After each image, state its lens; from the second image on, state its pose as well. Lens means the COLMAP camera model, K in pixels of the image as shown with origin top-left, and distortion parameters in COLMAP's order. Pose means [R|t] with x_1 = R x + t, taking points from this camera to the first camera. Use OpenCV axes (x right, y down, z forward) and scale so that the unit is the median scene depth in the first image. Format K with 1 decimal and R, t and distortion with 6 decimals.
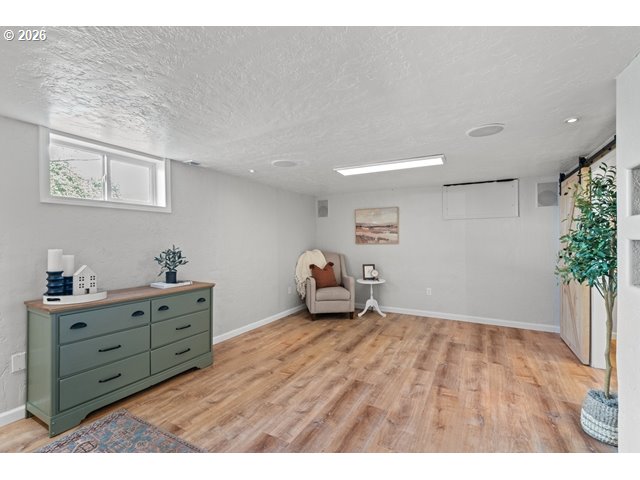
lens RADIAL K [[292.1, 0, 318.6], [0, 292.1, 240.2], [0, 0, 1]] dist [-0.005341, 0.000039]
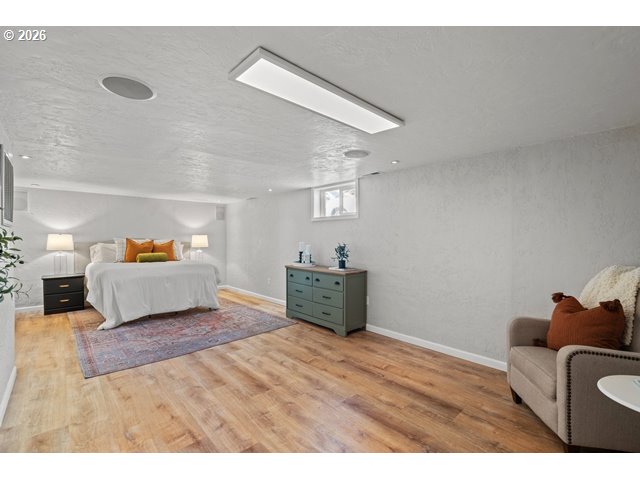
lens RADIAL K [[292.1, 0, 318.6], [0, 292.1, 237.5], [0, 0, 1]] dist [-0.005341, 0.000039]
pose [[-0.324236, 0.000910, -0.945976, 0.921590], [-0.001013, 0.999999, 0.001309, -0.006230], [0.945976, 0.001383, -0.324234, 1.395367]]
